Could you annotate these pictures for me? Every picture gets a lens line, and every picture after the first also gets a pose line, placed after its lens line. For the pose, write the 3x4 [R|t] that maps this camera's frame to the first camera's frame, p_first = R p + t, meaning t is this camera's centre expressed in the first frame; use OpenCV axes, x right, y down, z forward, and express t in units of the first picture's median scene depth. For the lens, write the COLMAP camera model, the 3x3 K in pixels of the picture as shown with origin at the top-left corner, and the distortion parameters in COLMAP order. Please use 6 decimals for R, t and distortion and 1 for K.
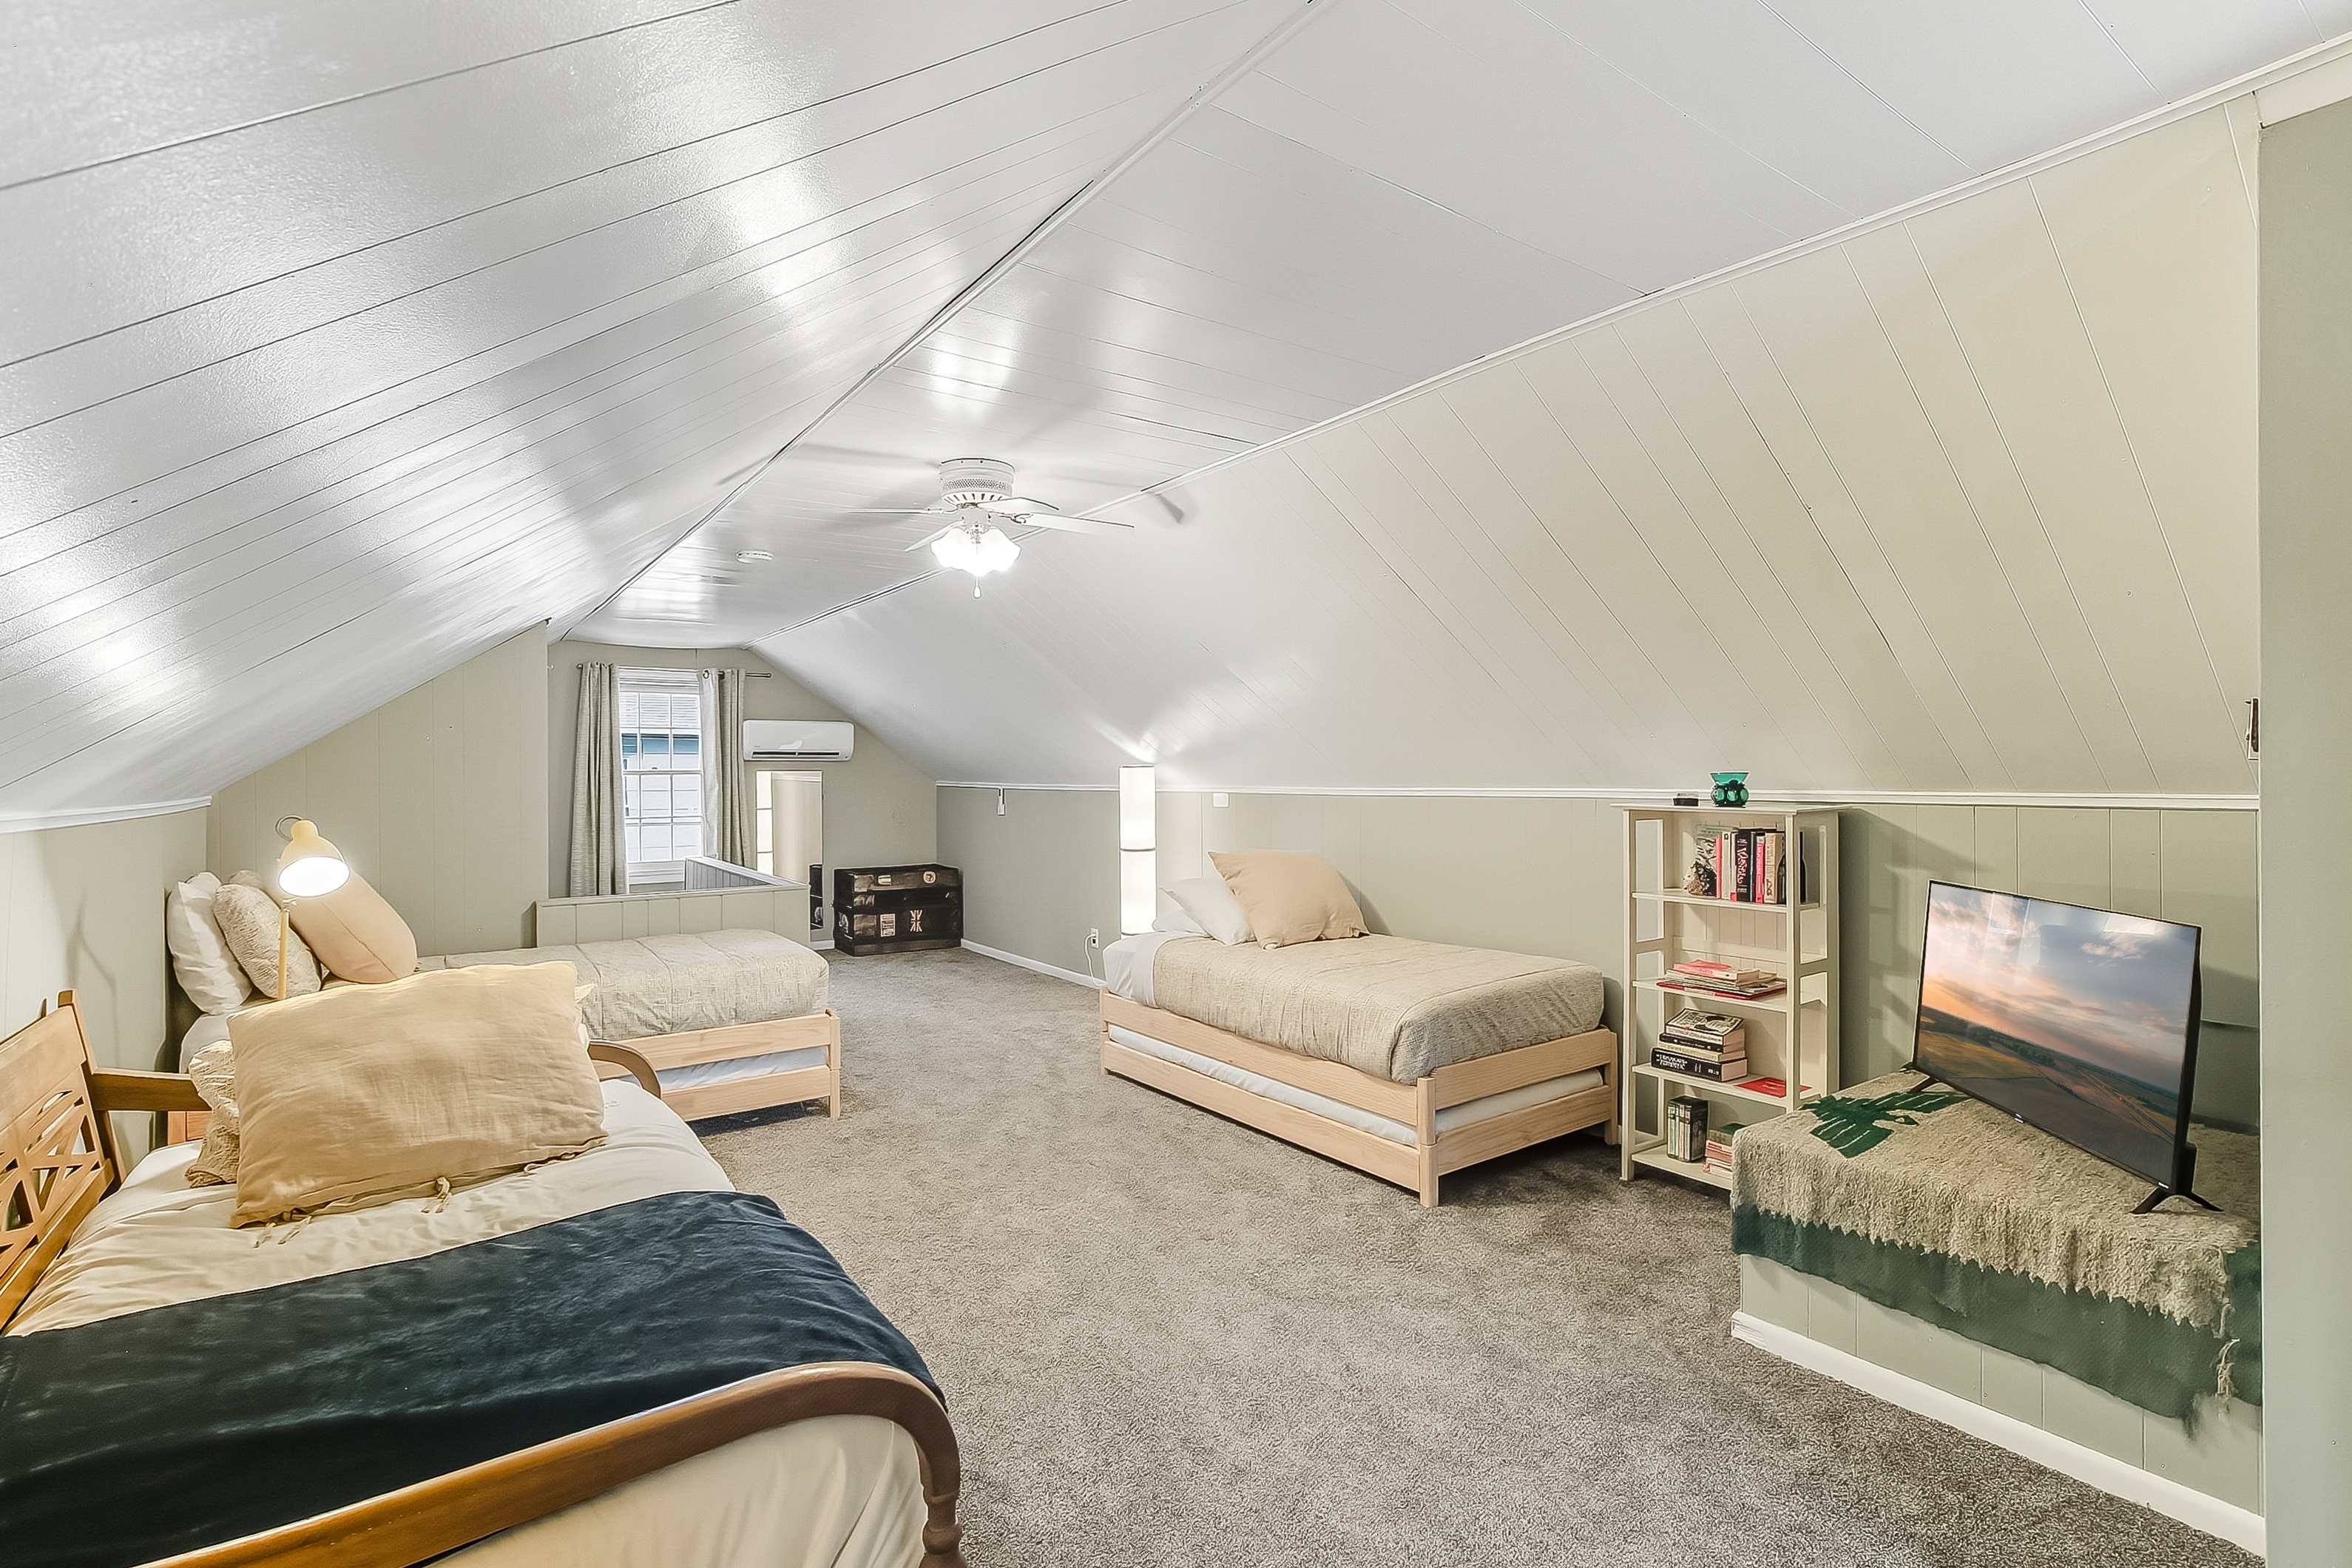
lens RADIAL K [[1077.2, 0, 1186.4], [0, 1077.2, 786.8], [0, 0, 1]] dist [-0.000140, 0.000614]
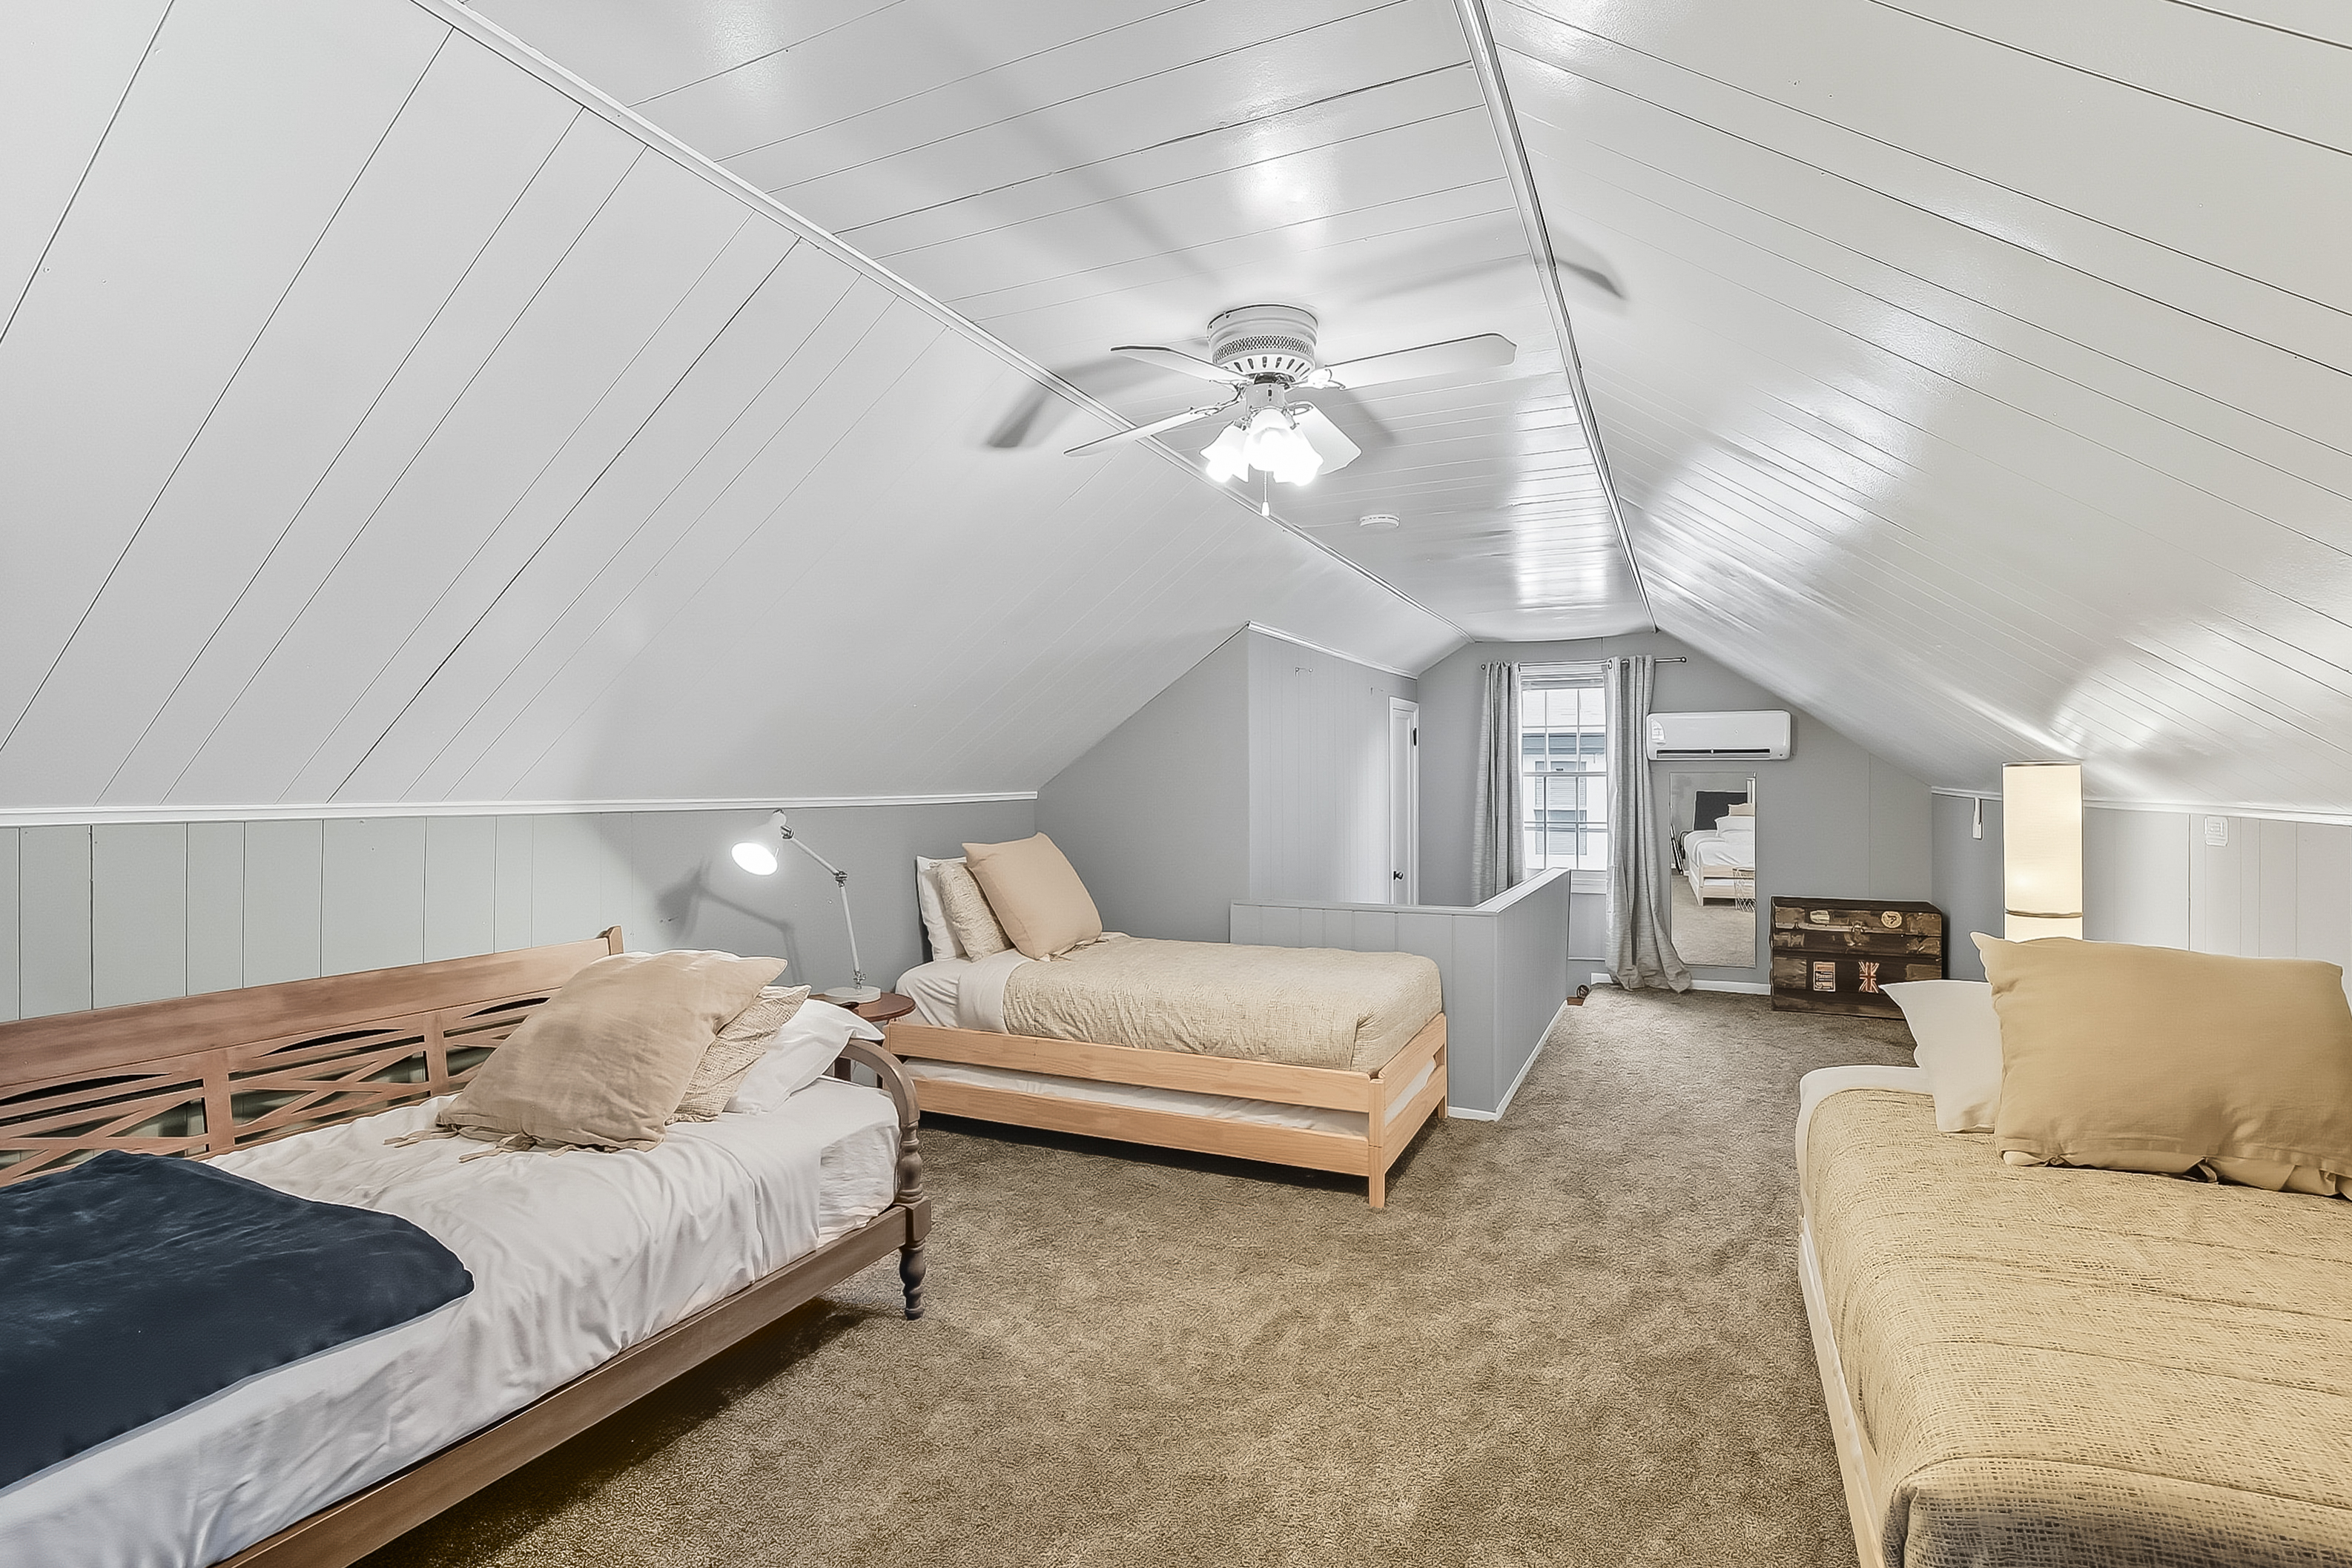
lens RADIAL K [[1080.1, 0, 1220.8], [0, 1080.1, 783.6], [0, 0, 1]] dist [-0.023260, 0.000052]
pose [[0.513420, 0.009748, -0.858082, 0.168472], [-0.013795, 0.999900, 0.003105, -0.004180], [0.858027, 0.010243, 0.513503, 0.277281]]
